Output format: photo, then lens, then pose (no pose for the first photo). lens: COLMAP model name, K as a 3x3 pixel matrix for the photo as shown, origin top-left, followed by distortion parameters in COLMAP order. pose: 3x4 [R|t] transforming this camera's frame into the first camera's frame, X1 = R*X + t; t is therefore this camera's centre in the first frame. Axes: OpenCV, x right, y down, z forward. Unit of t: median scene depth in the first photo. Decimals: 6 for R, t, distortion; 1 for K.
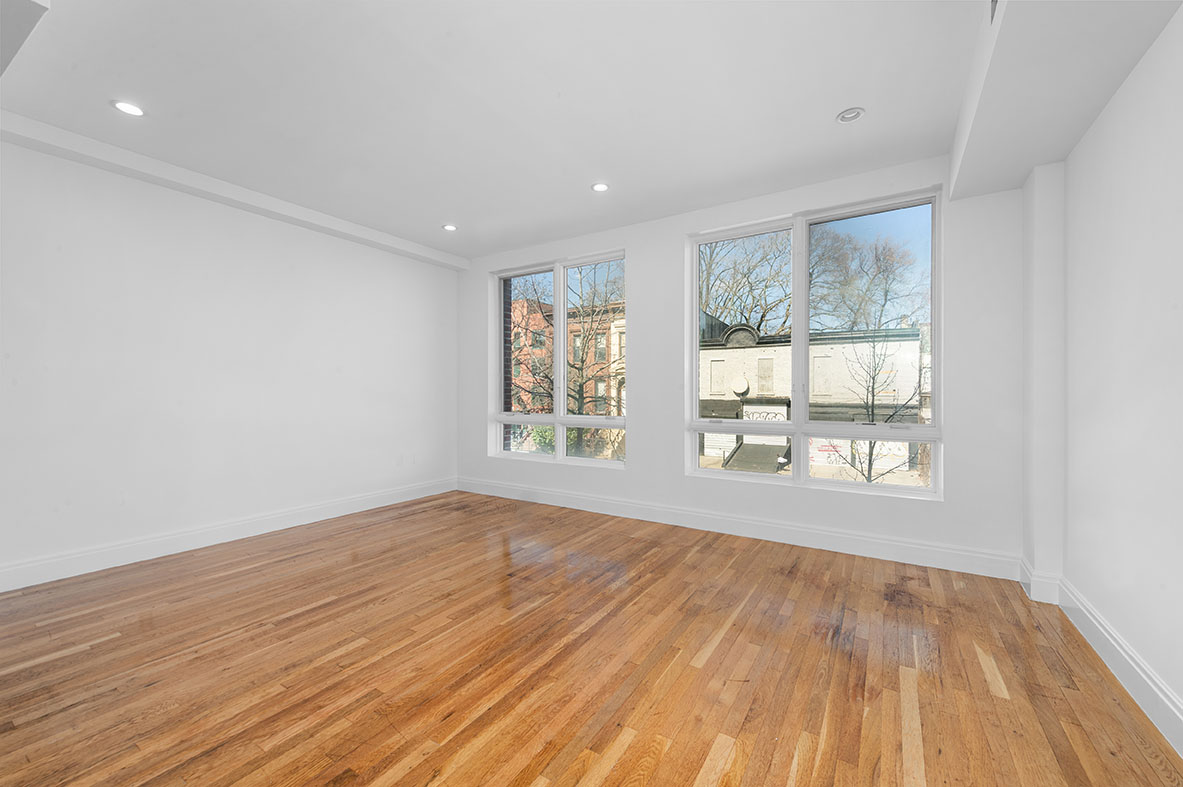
lens RADIAL K [[467.3, 0, 599.9], [0, 467.3, 396.5], [0, 0, 1]] dist [0.009657, -0.001534]
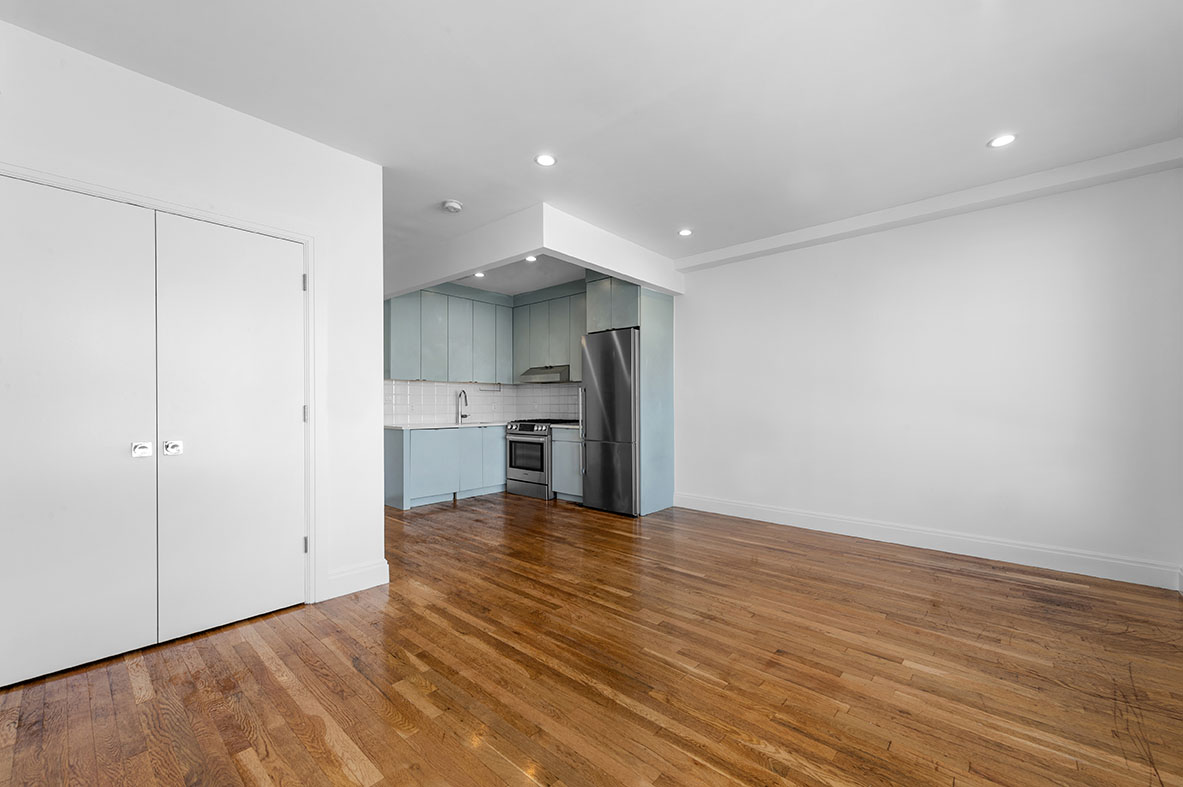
lens RADIAL K [[467.3, 0, 599.0], [0, 467.3, 402.9], [0, 0, 1]] dist [0.009657, -0.001534]
pose [[-0.164667, -0.000826, -0.986349, 0.613604], [-0.005654, 0.999984, 0.000106, -0.010211], [0.986333, 0.005594, -0.164669, 0.876904]]
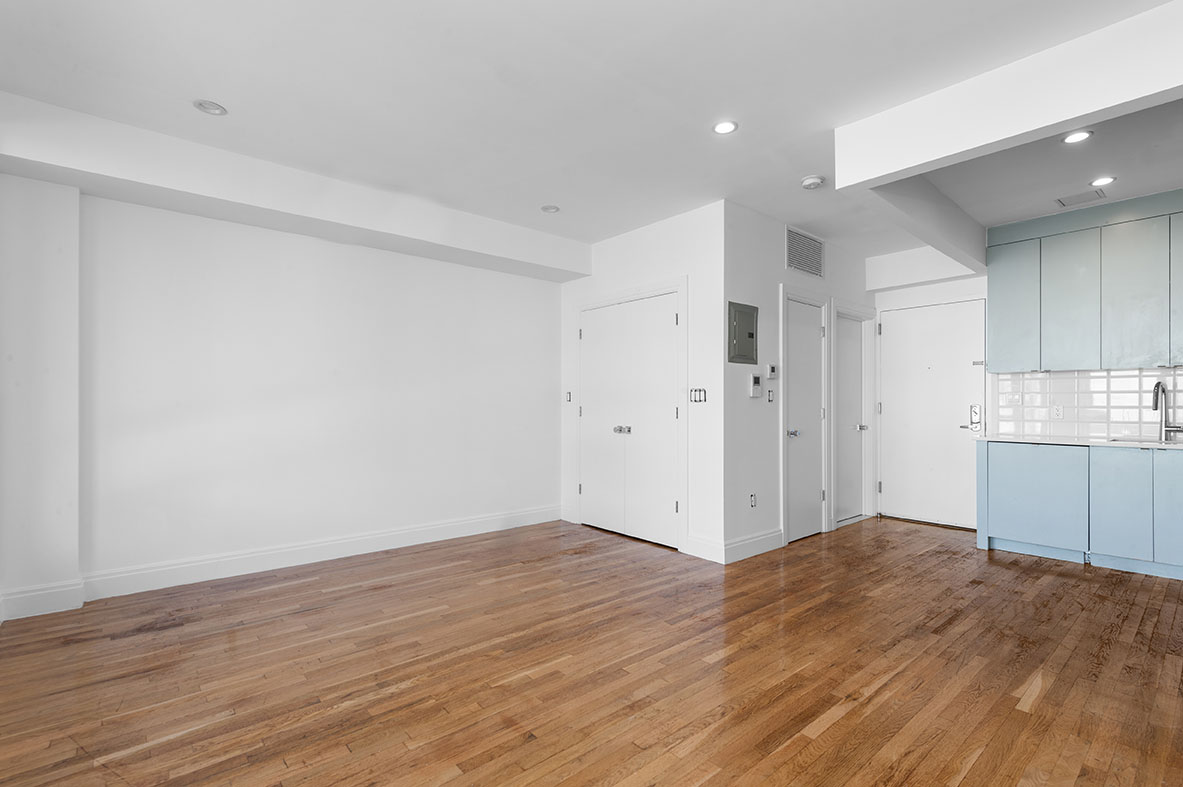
lens RADIAL K [[542.3, 0, 603.2], [0, 542.3, 400.3], [0, 0, 1]] dist [0.009120, -0.003736]
pose [[-0.958173, 0.001026, 0.286188, -0.479954], [0.000729, 0.999999, -0.001144, -0.018271], [-0.286189, -0.000887, -0.958173, 1.668177]]
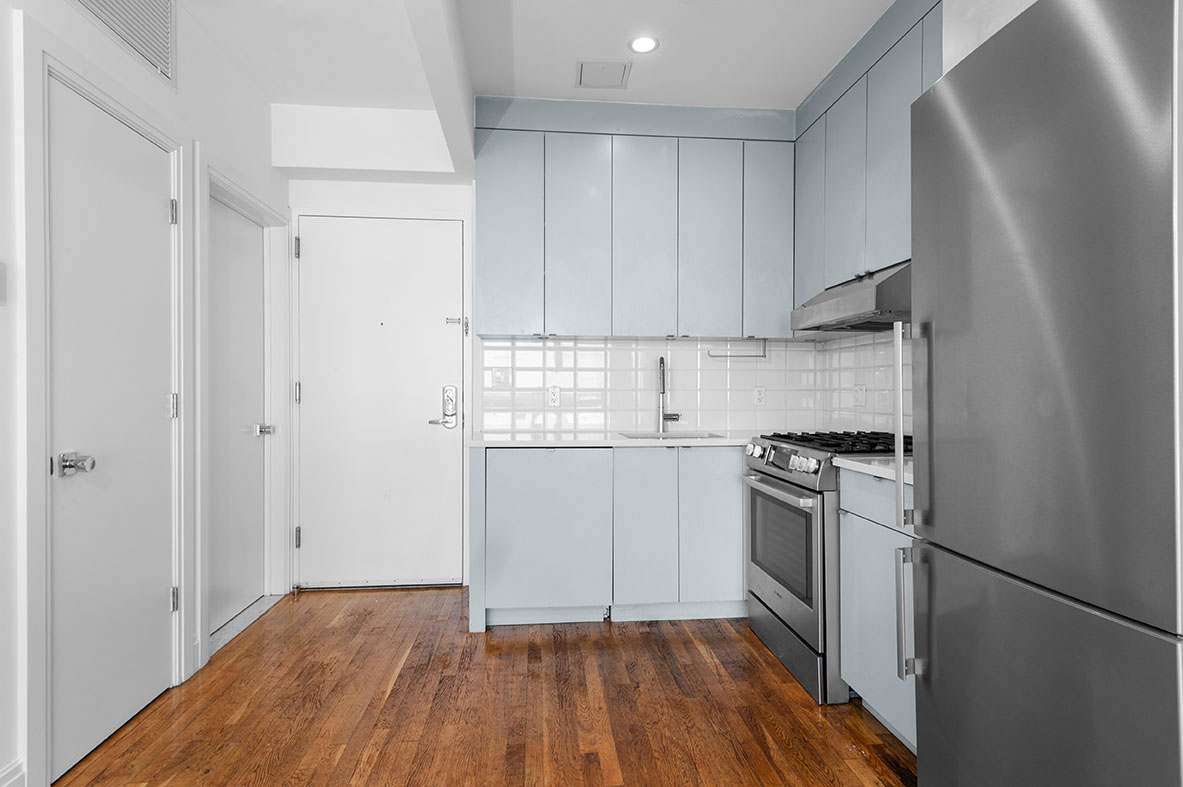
lens RADIAL K [[624.5, 0, 595.4], [0, 624.5, 391.9], [0, 0, 1]] dist [0.016865, -0.003723]
pose [[-0.794186, 0.003007, -0.607667, -0.596140], [-0.003720, 0.999945, 0.009811, -0.006989], [0.607663, 0.010052, -0.794131, 0.797390]]
